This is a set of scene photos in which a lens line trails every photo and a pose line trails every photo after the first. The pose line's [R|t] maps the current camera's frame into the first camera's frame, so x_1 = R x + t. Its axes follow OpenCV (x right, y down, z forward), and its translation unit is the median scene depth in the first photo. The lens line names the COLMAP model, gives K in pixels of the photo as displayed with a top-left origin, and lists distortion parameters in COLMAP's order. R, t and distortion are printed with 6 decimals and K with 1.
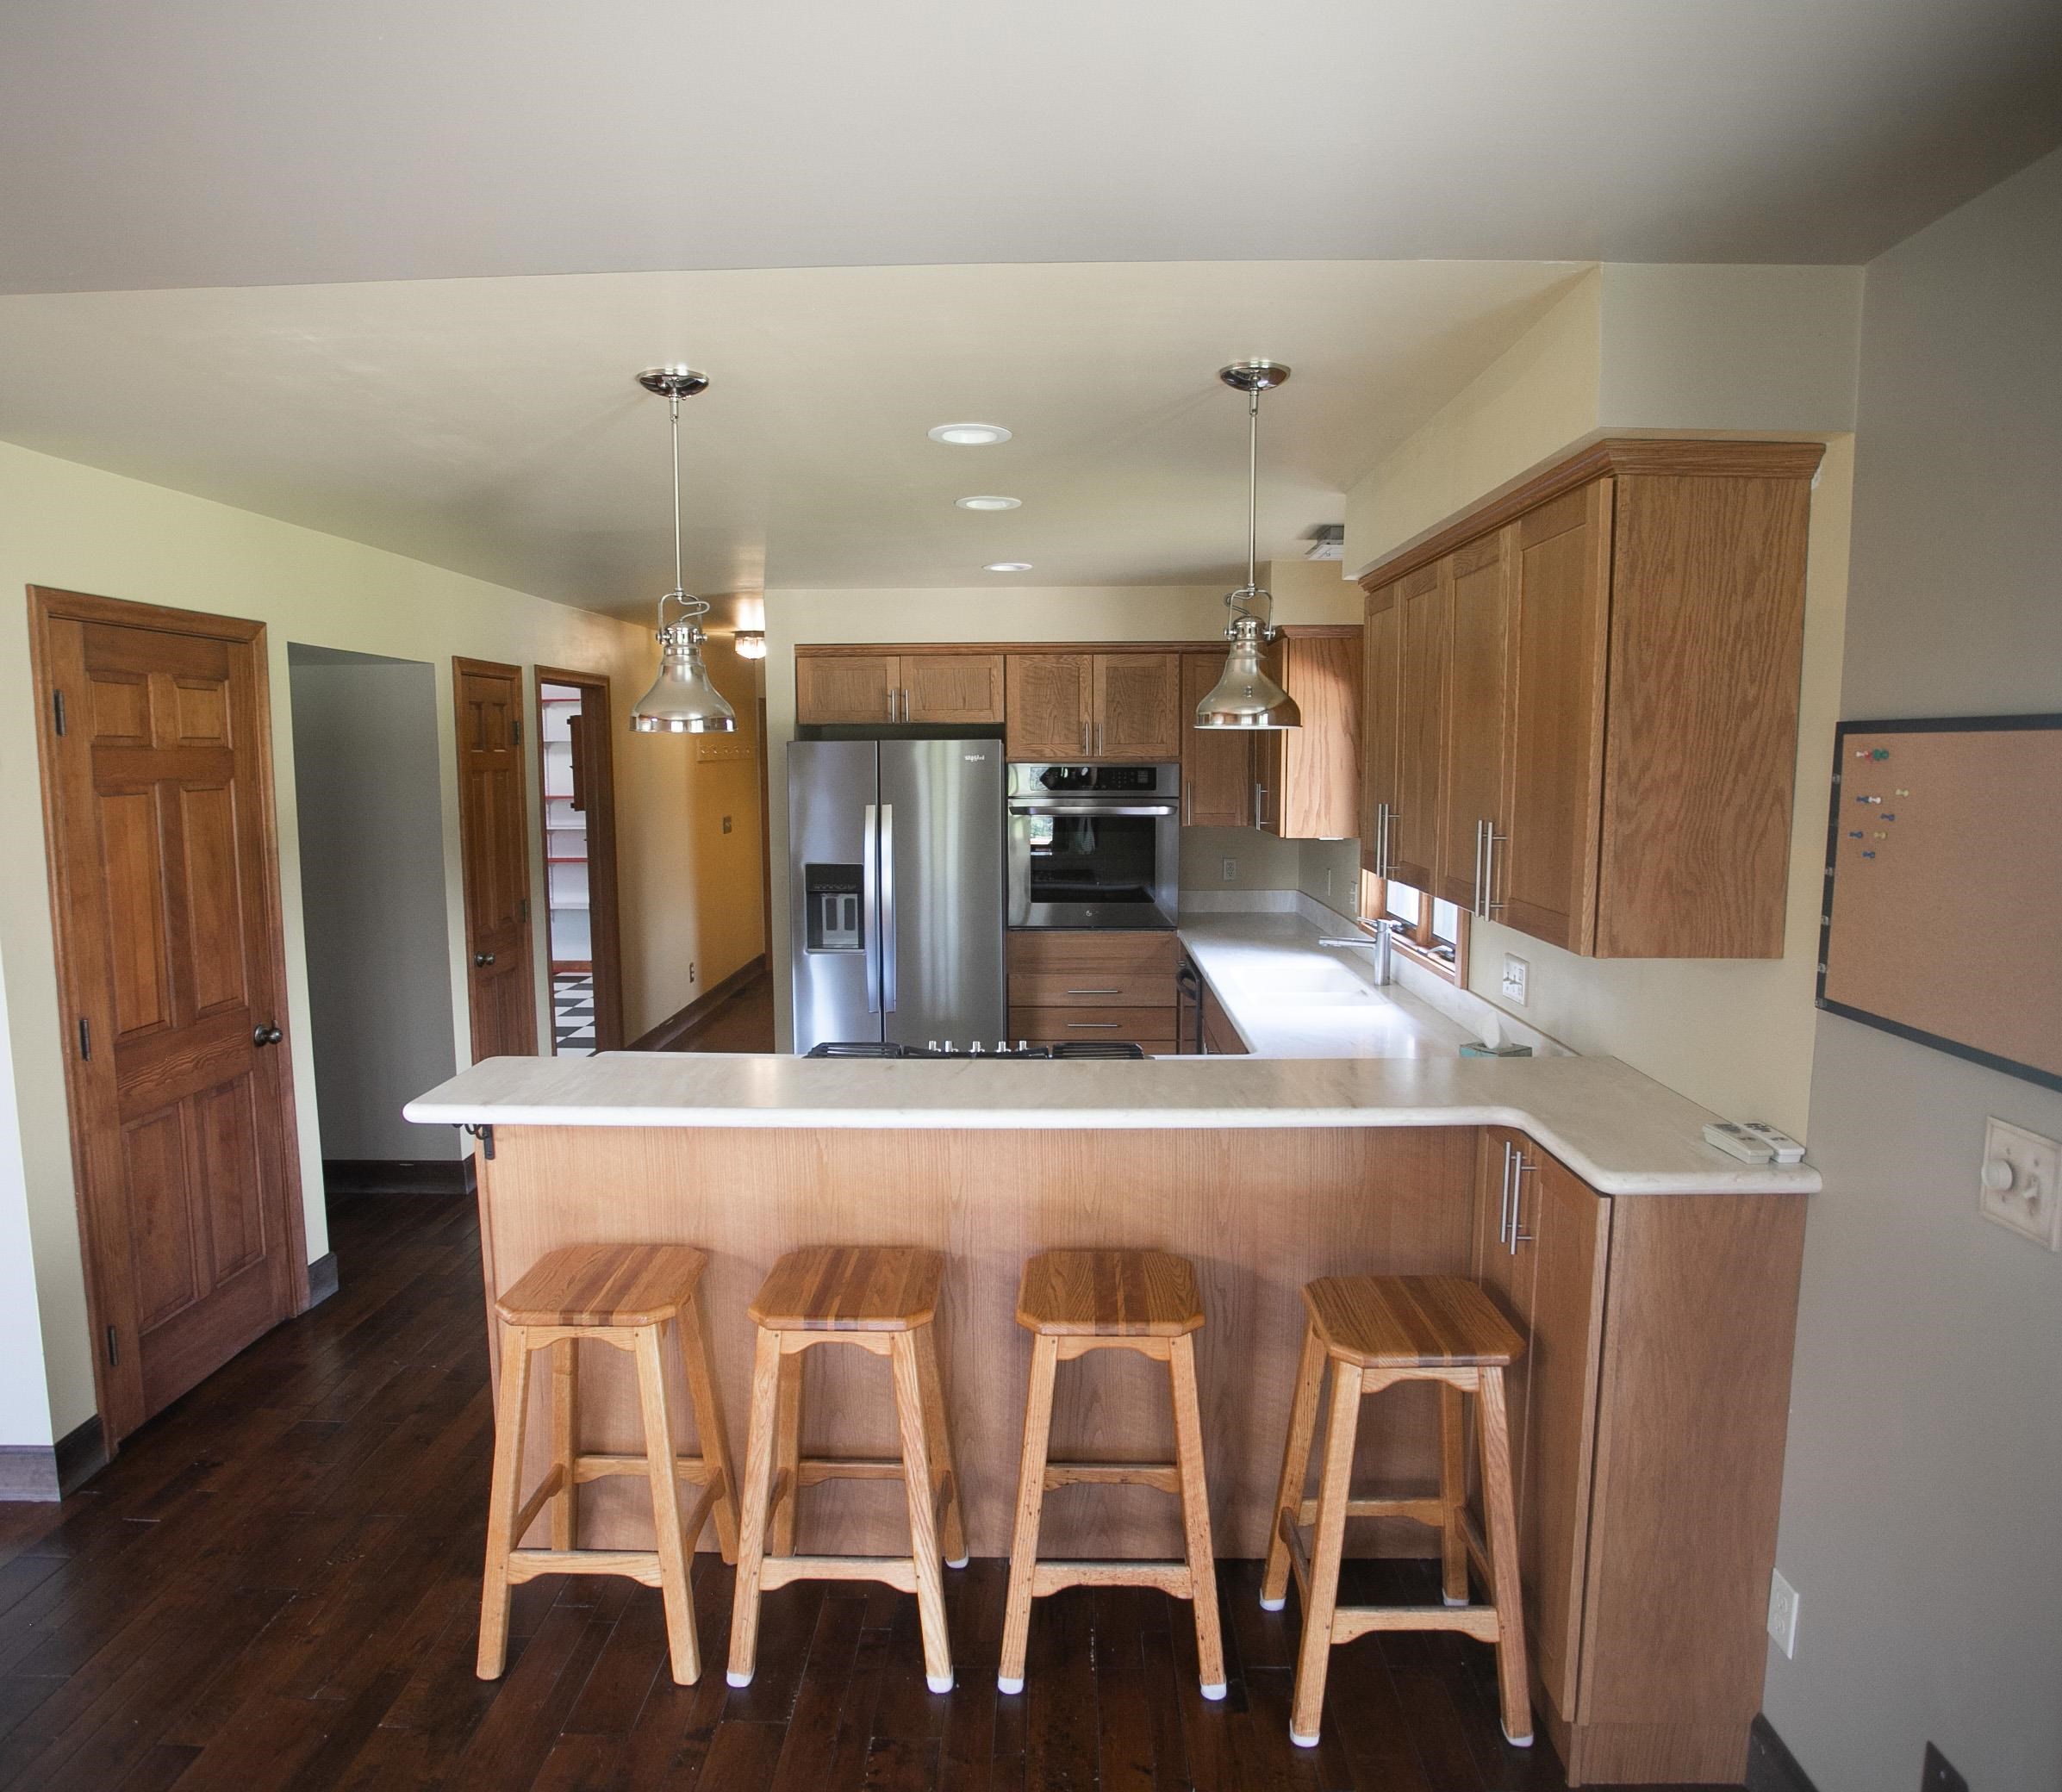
lens RADIAL K [[1264.7, 0, 1028.4], [0, 1264.7, 911.1], [0, 0, 1]] dist [-0.029633, 0.000024]
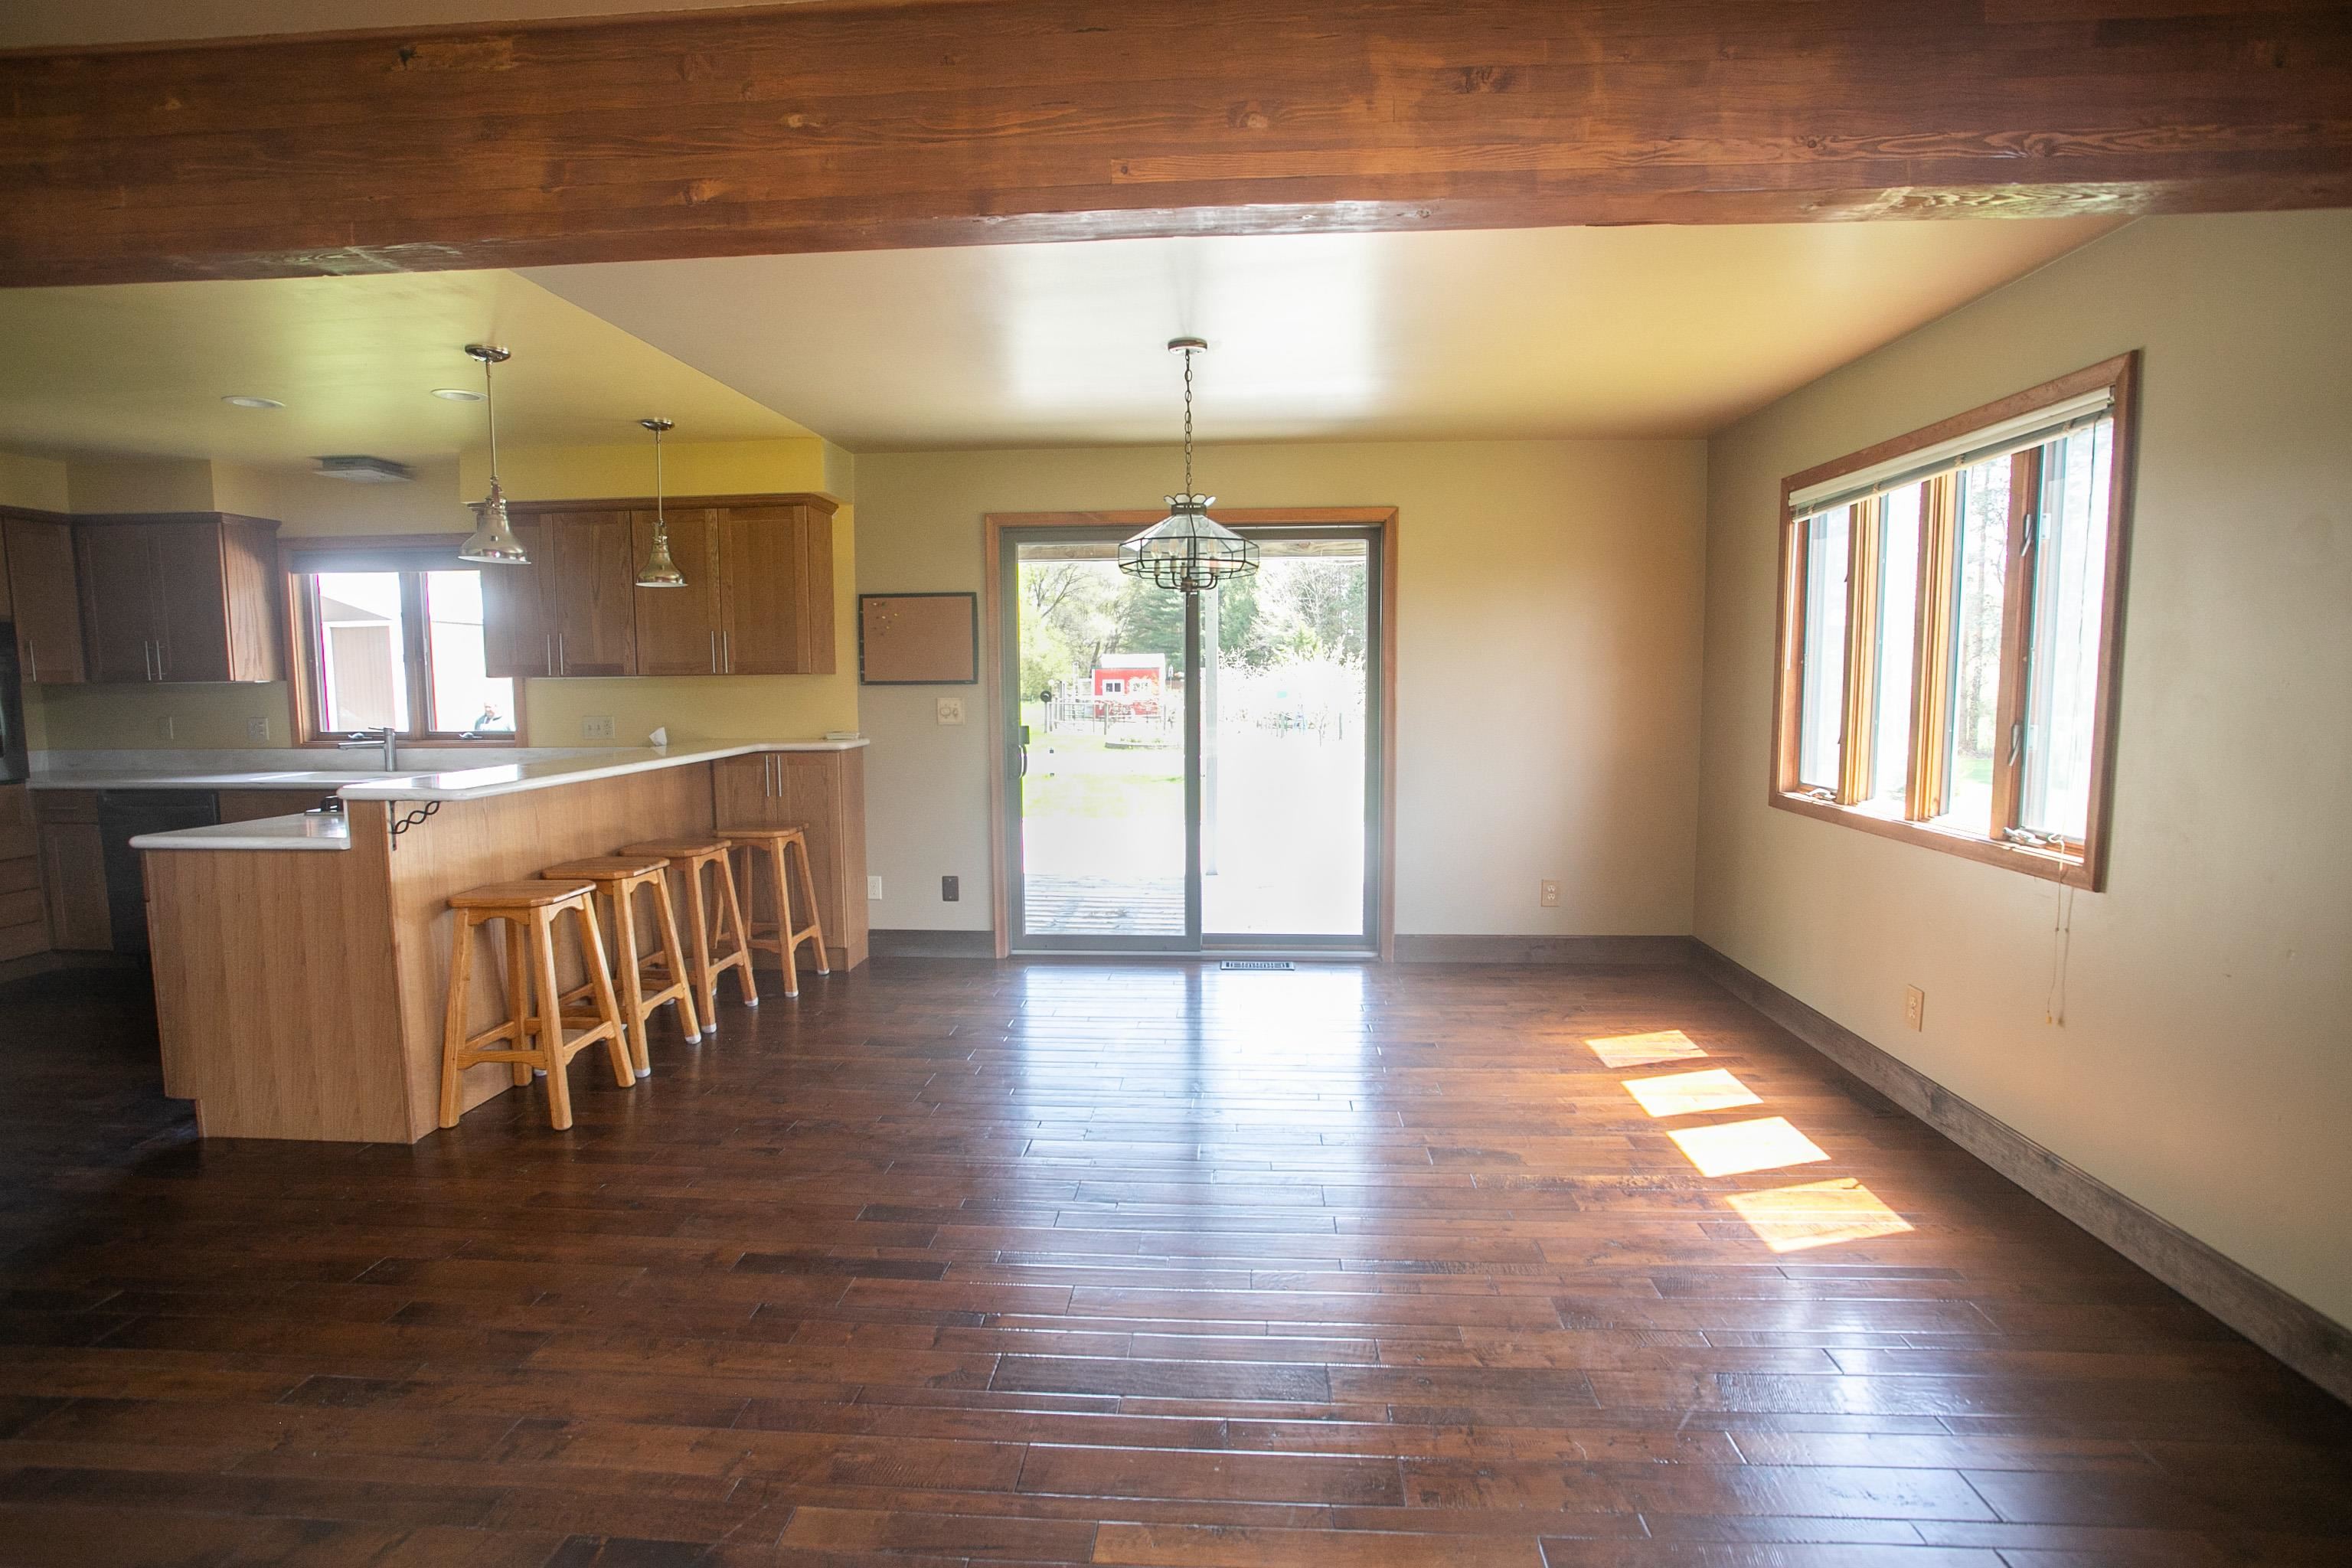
lens RADIAL K [[1209.3, 0, 1093.6], [0, 1209.3, 782.9], [0, 0, 1]] dist [-0.032602, 0.000071]
pose [[0.111819, -0.081629, 0.990370, -1.886375], [0.133283, 0.988847, 0.066455, 0.158662], [-0.984750, 0.124569, 0.121452, 0.067548]]
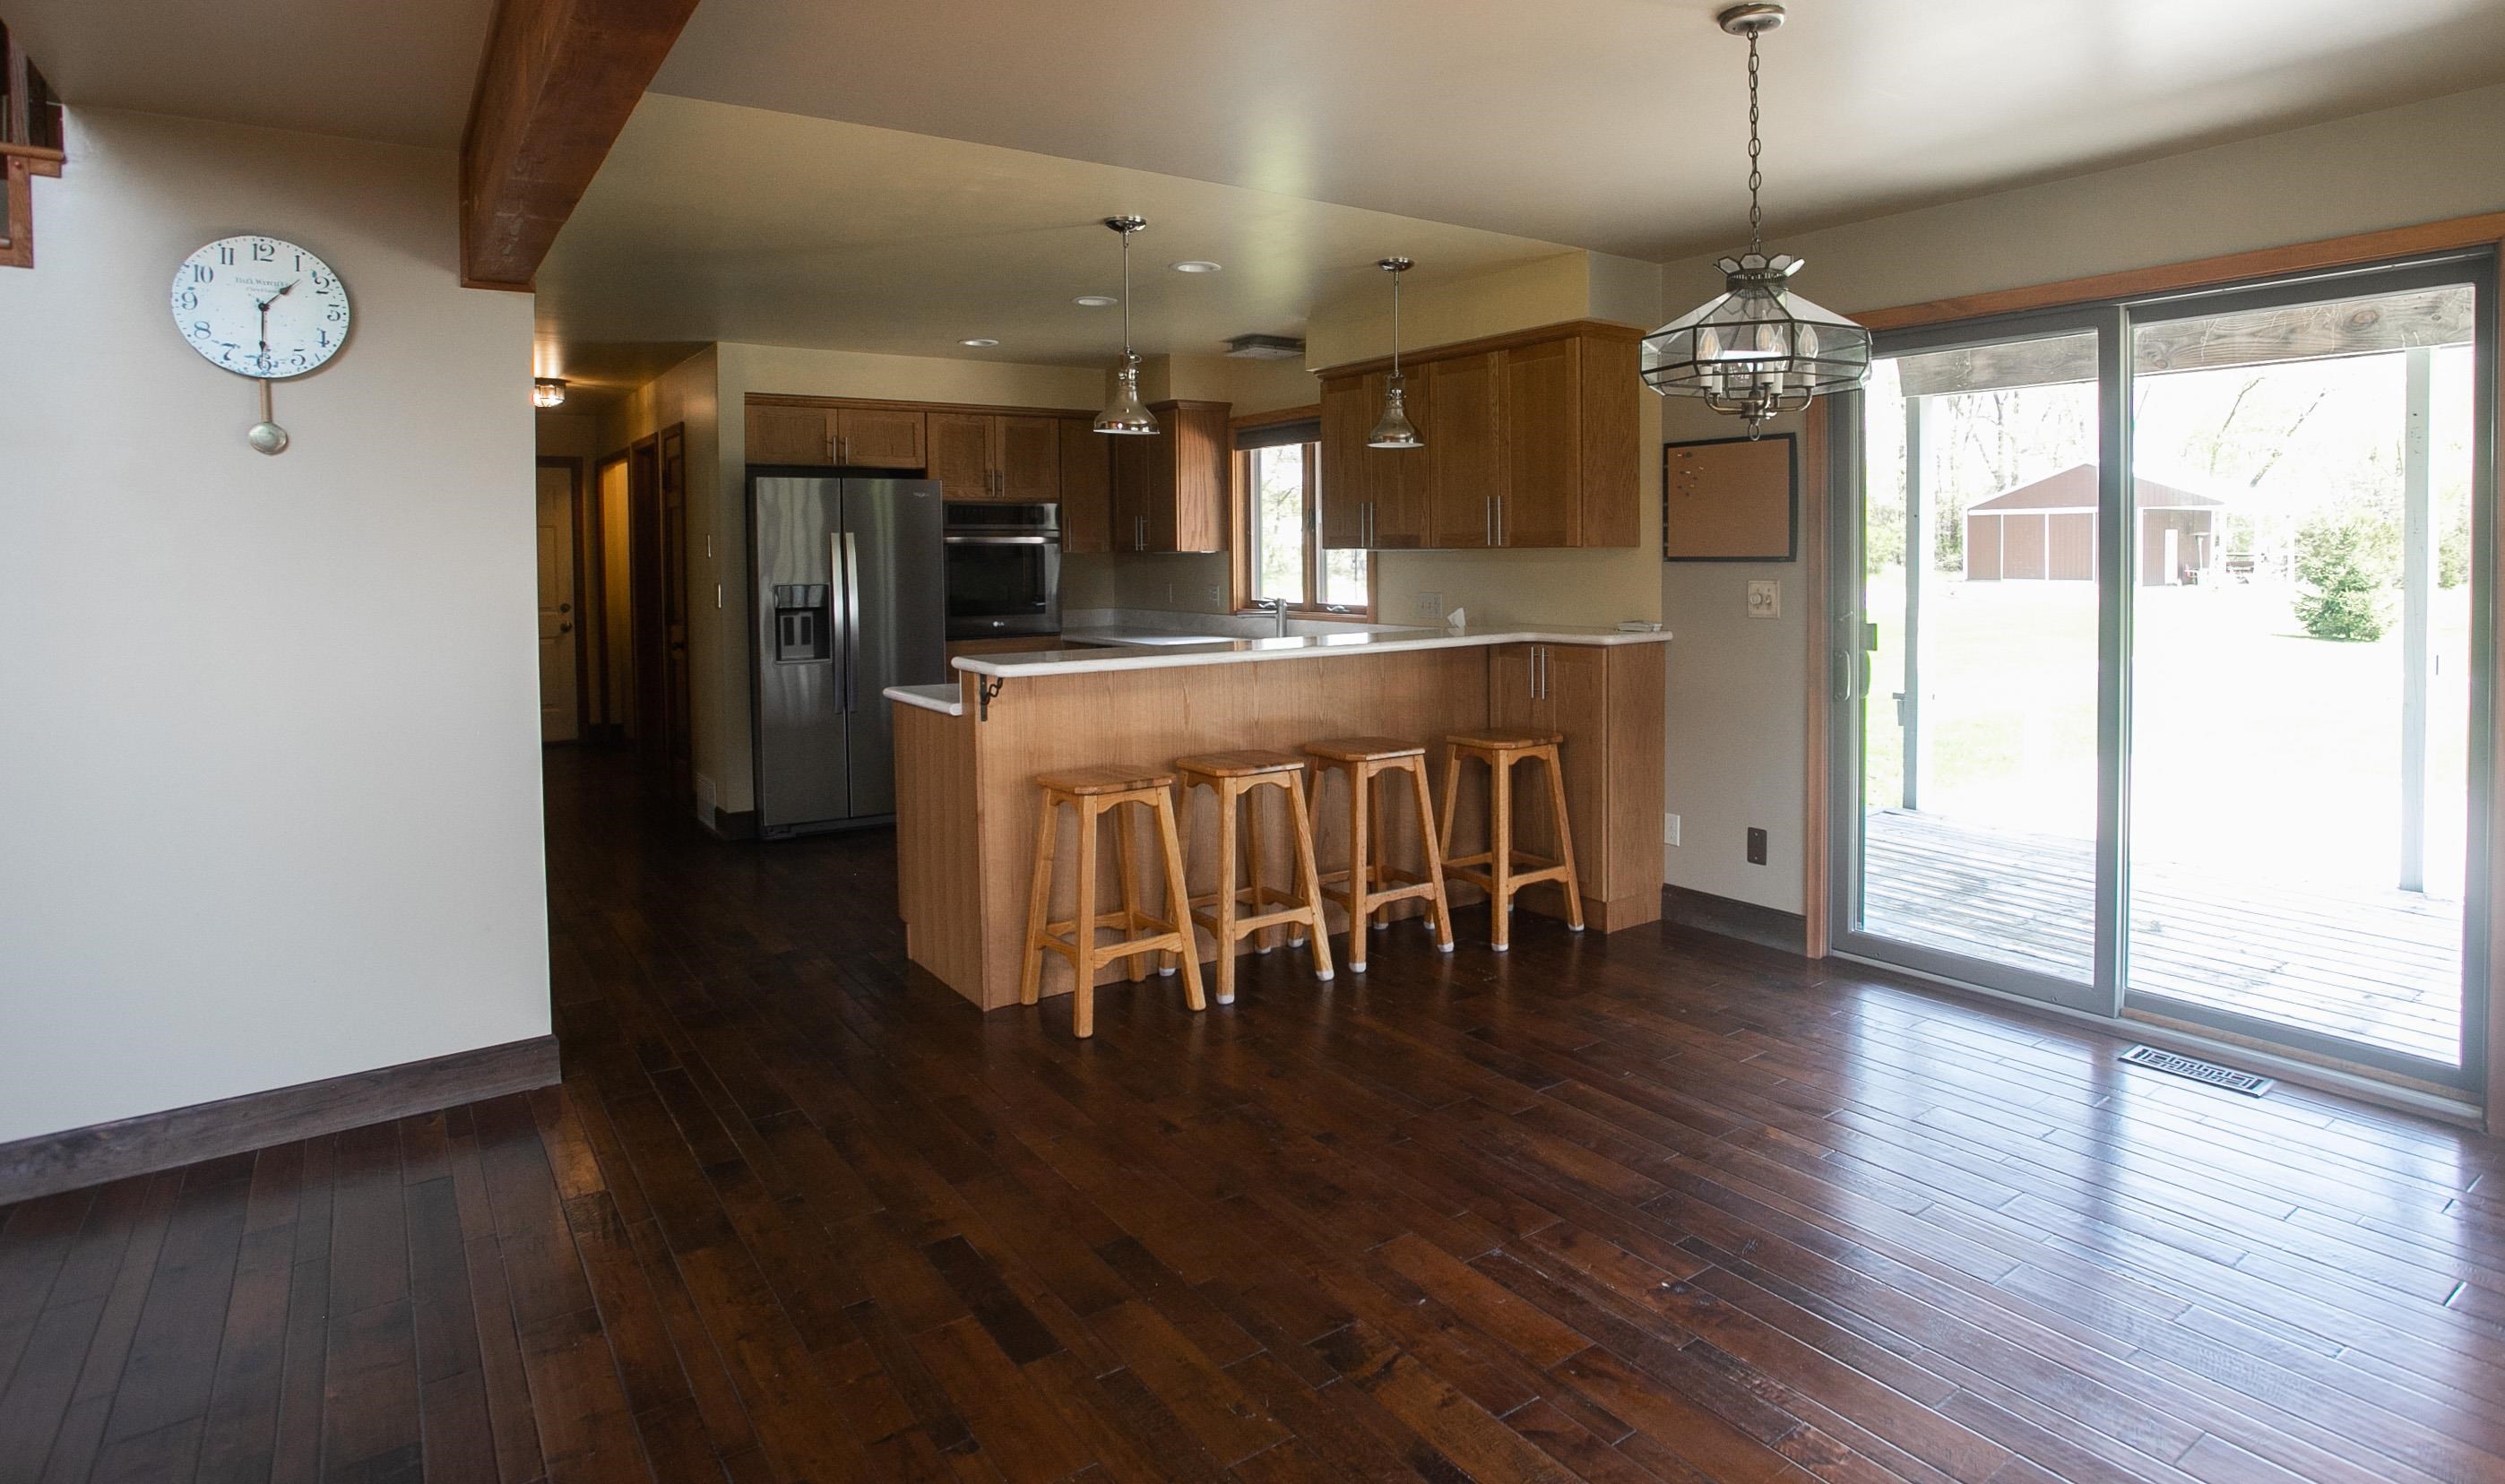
lens RADIAL K [[1337.8, 0, 1266.6], [0, 1337.8, 607.0], [0, 0, 1]] dist [-0.054810, 0.002025]
pose [[0.810135, -0.024632, 0.585725, -1.202336], [0.077532, 0.994842, -0.065400, 0.219794], [-0.581093, 0.098396, 0.807867, -0.497743]]
